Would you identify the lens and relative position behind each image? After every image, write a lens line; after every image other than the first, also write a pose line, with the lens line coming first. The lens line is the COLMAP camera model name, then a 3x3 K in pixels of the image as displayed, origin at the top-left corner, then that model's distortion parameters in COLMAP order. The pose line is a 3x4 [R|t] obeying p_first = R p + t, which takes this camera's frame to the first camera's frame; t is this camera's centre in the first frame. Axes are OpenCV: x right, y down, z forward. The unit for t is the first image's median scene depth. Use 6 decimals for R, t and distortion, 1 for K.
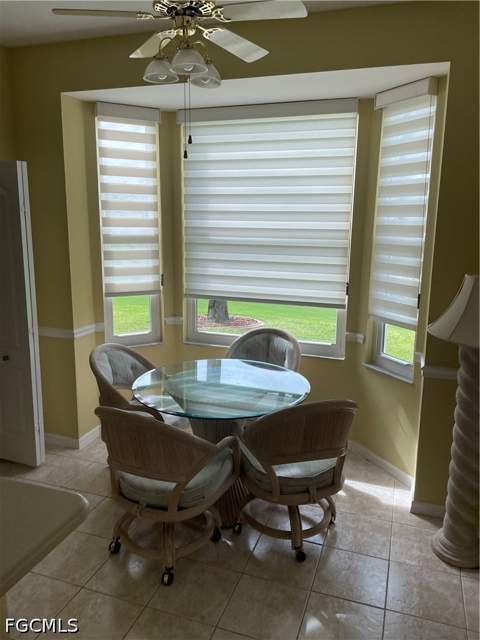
lens RADIAL K [[478.1, 0, 242.2], [0, 478.1, 317.9], [0, 0, 1]] dist [0.041529, -0.060863]
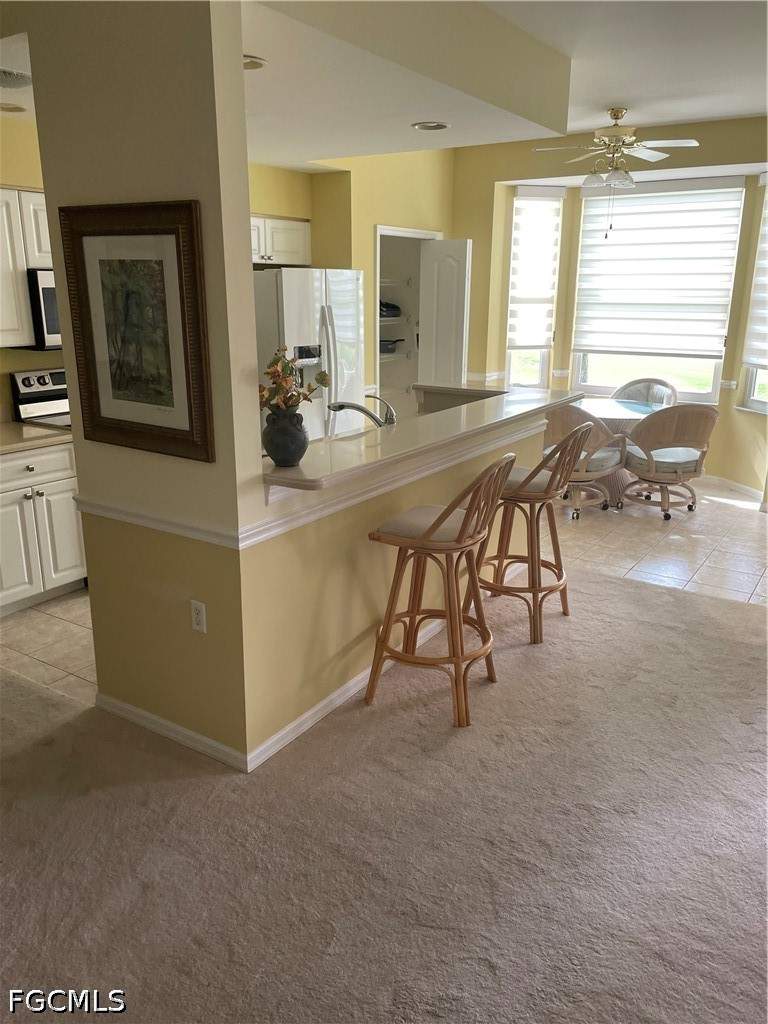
lens RADIAL K [[764.9, 0, 379.9], [0, 764.9, 514.3], [0, 0, 1]] dist [0.041529, -0.060863]
pose [[0.968289, 0.061231, -0.242213, -0.109017], [-0.041456, 0.995440, 0.085914, 0.226304], [0.246369, -0.073149, 0.966412, -1.010625]]
